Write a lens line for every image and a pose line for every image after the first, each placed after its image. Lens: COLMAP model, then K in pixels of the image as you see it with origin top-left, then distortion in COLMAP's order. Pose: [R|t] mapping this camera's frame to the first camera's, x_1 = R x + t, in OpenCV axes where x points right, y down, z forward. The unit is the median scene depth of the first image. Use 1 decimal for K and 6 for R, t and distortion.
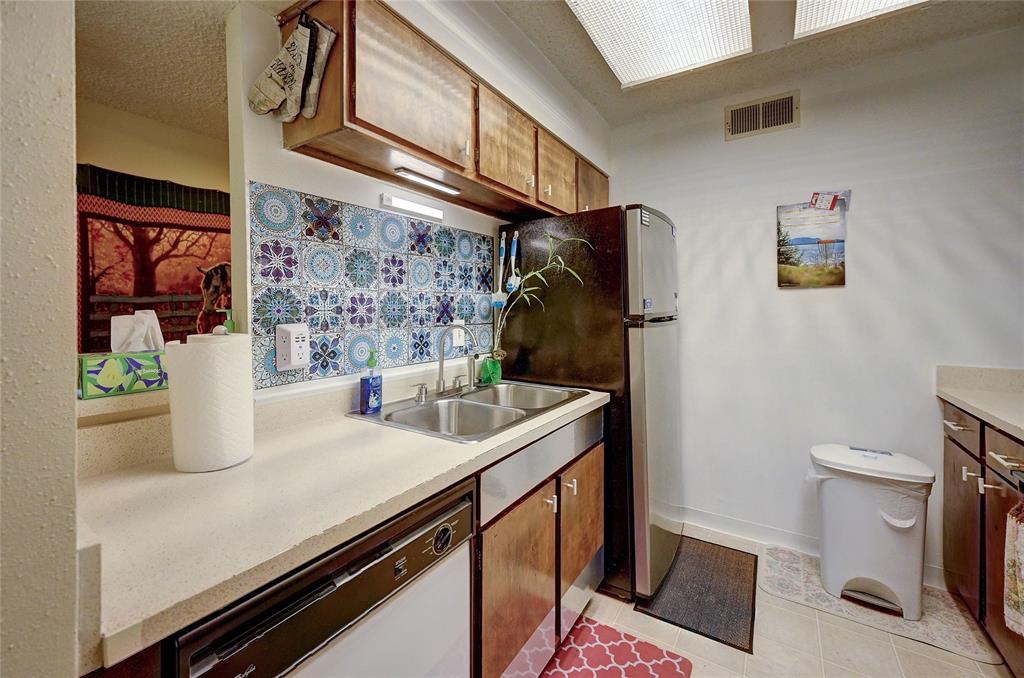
lens RADIAL K [[408.1, 0, 508.0], [0, 408.1, 309.6], [0, 0, 1]] dist [0.000224, -0.000155]
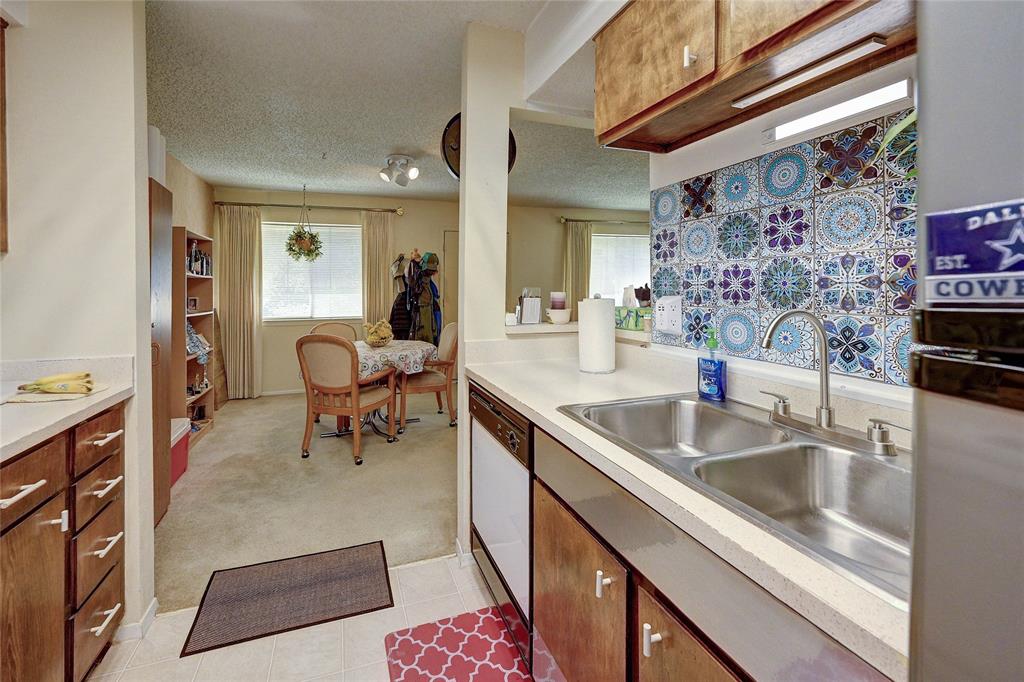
lens RADIAL K [[424.8, 0, 472.1], [0, 424.8, 283.0], [0, 0, 1]] dist [0.000383, -0.000019]
pose [[-0.631161, 0.009197, -0.775597, 0.599974], [0.016321, 0.999866, -0.001426, -0.008115], [0.775480, -0.013558, -0.631226, 0.987010]]
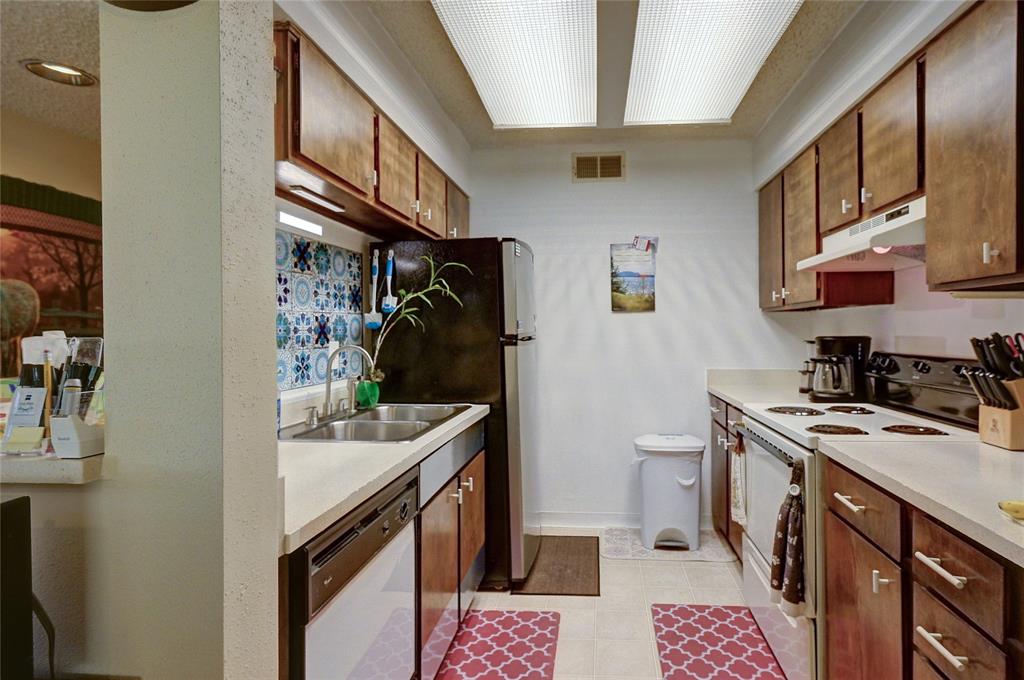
lens RADIAL K [[519.2, 0, 557.9], [0, 519.2, 326.4], [0, 0, 1]] dist [-0.000300, 0.000054]
pose [[0.876150, 0.000311, 0.482038, -0.279500], [0.004367, 0.999954, -0.008583, 0.003582], [-0.482018, 0.009624, 0.876108, -0.344769]]
